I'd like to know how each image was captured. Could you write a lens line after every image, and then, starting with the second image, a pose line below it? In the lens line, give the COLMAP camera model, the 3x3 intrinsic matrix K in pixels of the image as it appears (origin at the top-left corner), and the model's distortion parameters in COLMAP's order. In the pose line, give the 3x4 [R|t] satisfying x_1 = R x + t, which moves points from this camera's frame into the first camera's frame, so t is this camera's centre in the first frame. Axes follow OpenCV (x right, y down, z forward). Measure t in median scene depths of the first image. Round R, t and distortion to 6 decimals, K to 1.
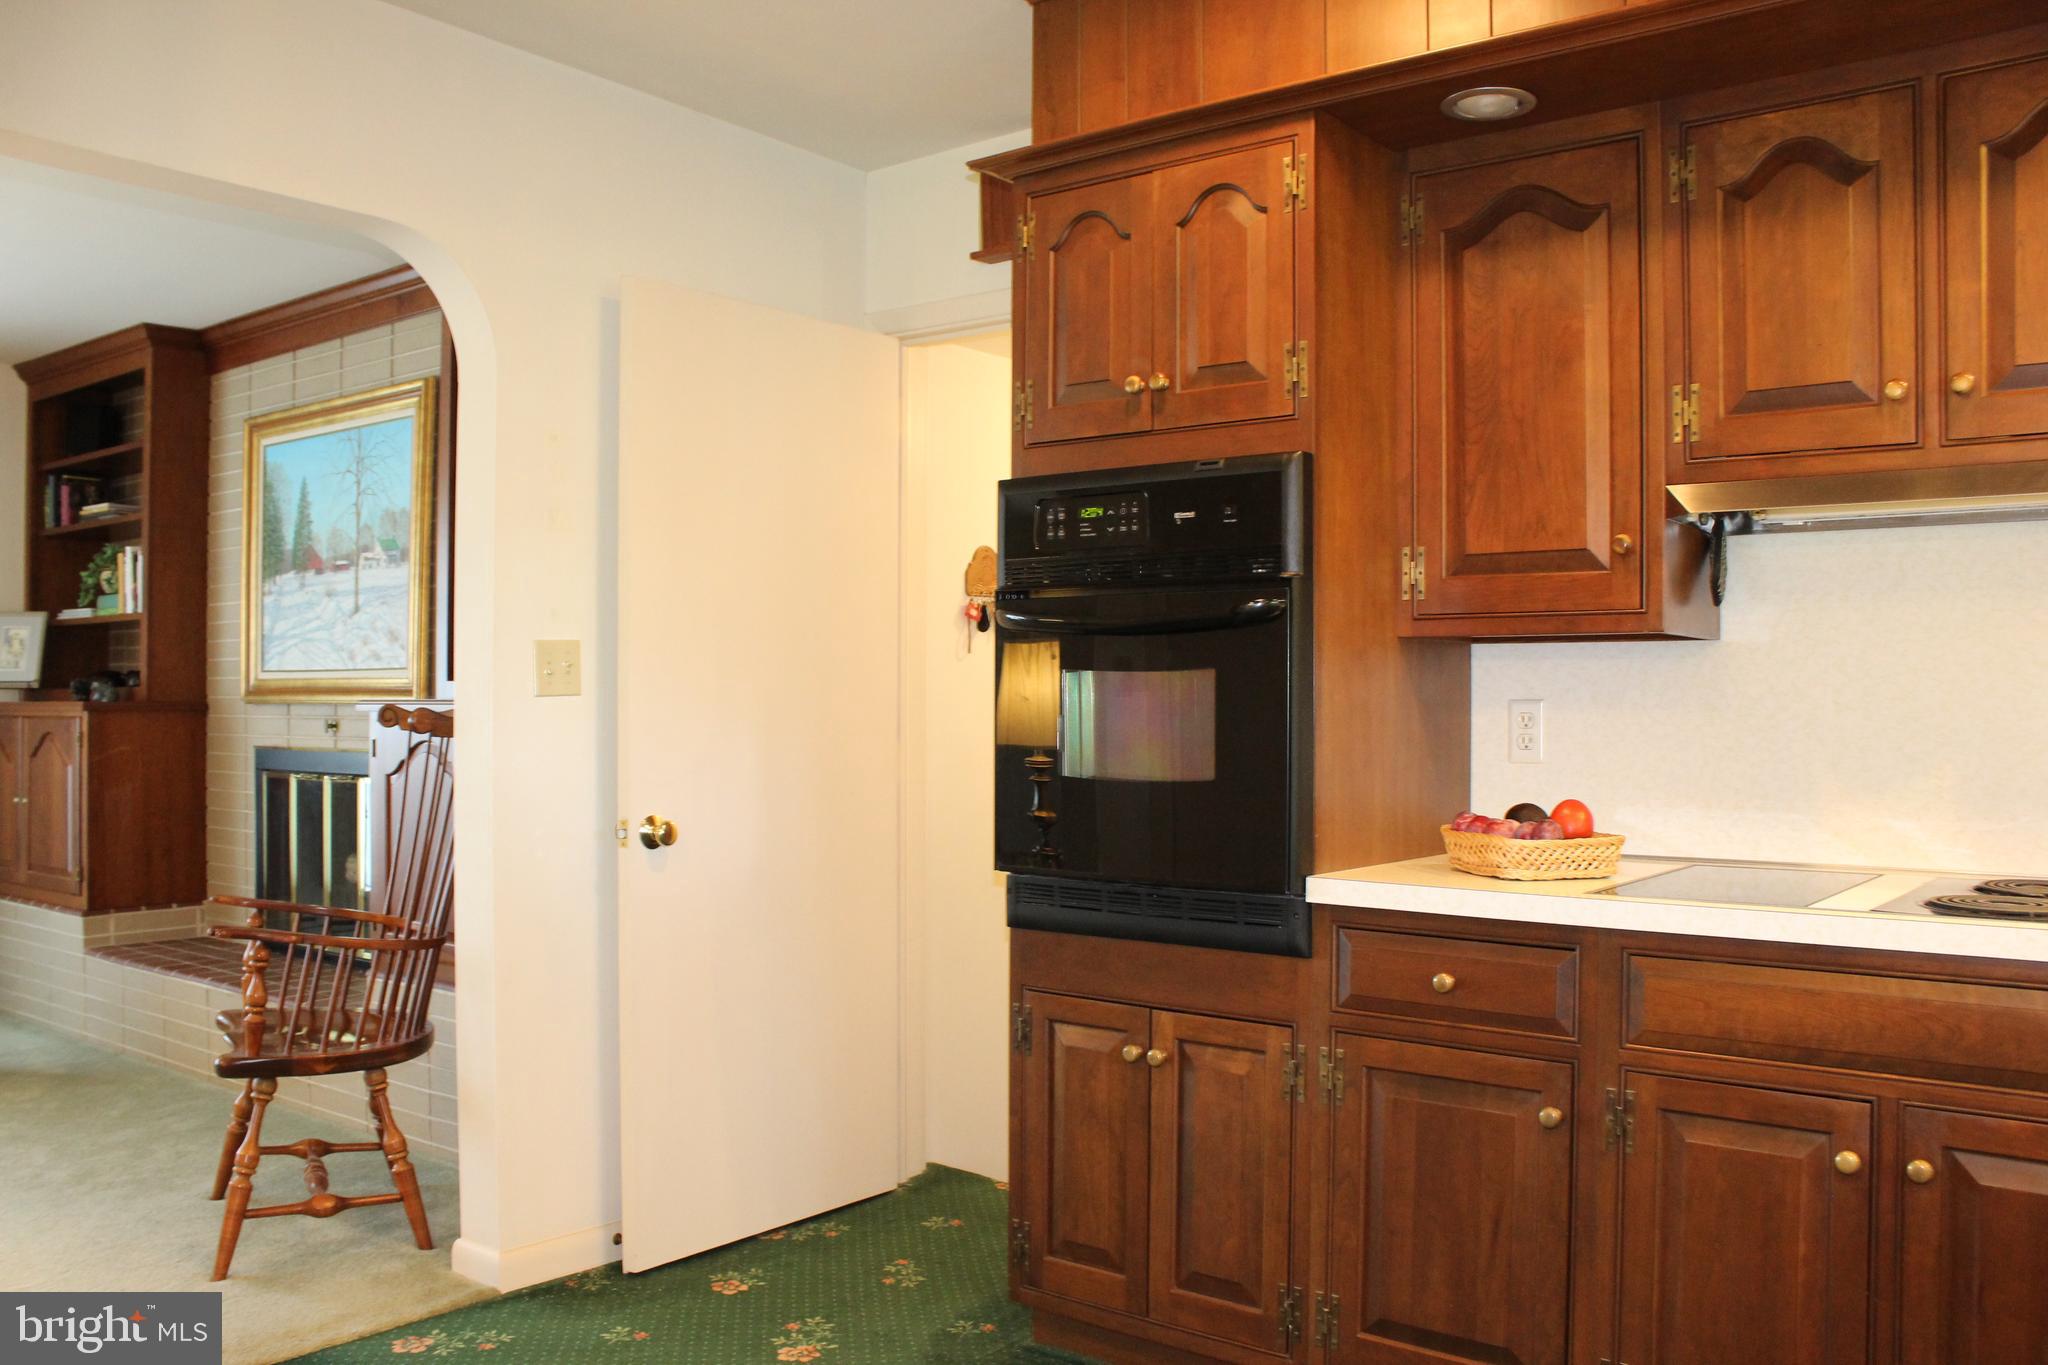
lens RADIAL K [[1713.3, 0, 1017.8], [0, 1713.3, 700.5], [0, 0, 1]] dist [-0.166001, 0.144556]
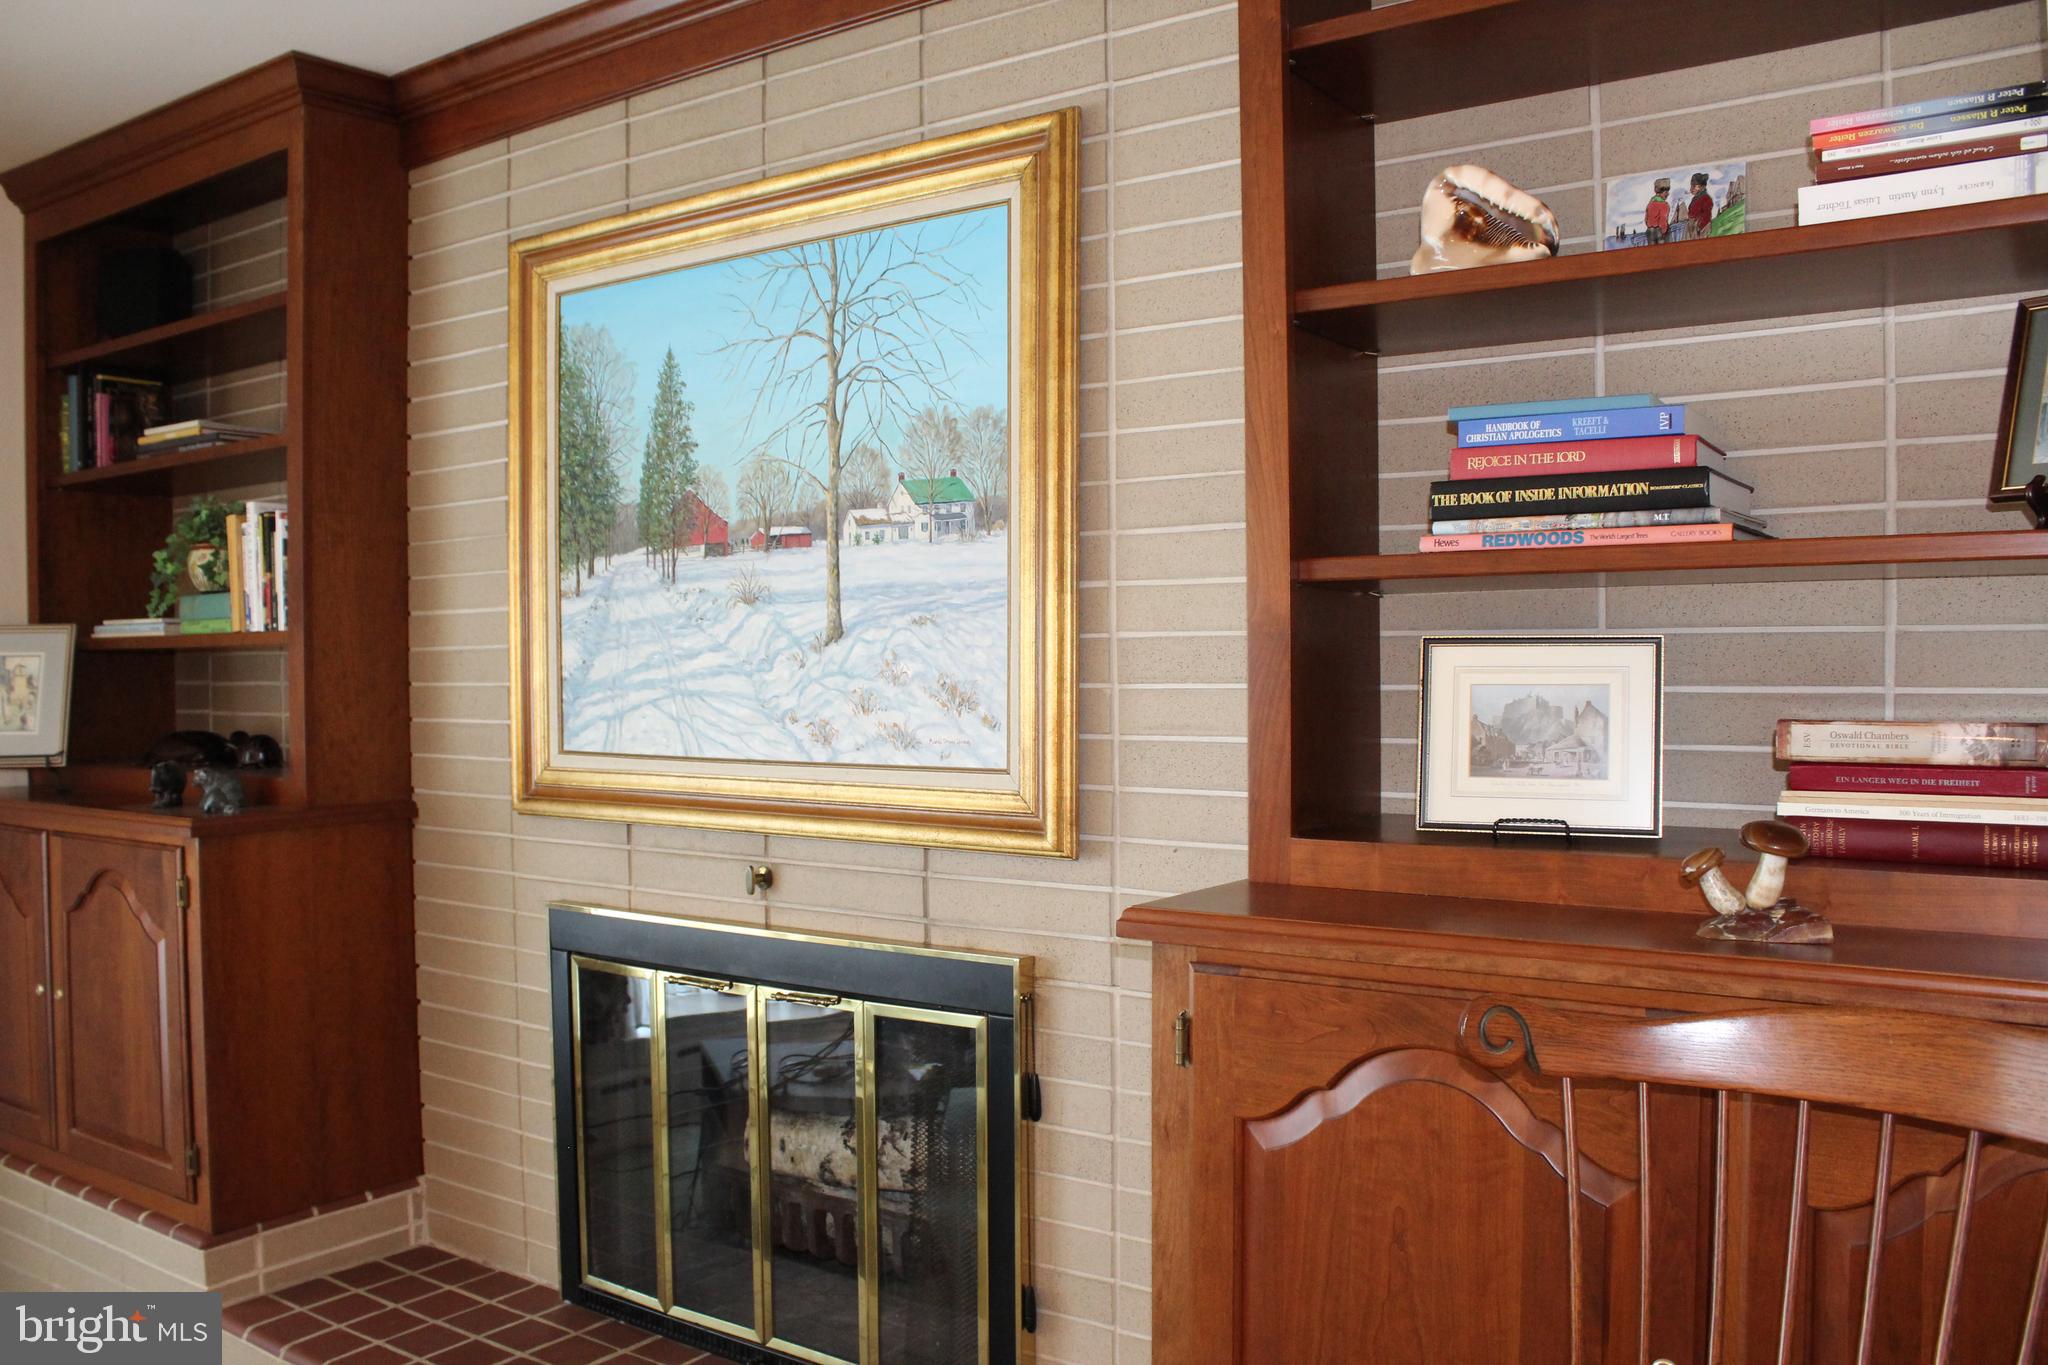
lens RADIAL K [[1713.3, 0, 1009.2], [0, 1713.3, 696.8], [0, 0, 1]] dist [-0.166001, 0.144556]
pose [[0.998857, -0.013595, 0.045816, -0.342223], [0.012430, 0.999594, 0.025632, -0.044802], [-0.046146, -0.025033, 0.998621, 0.490873]]
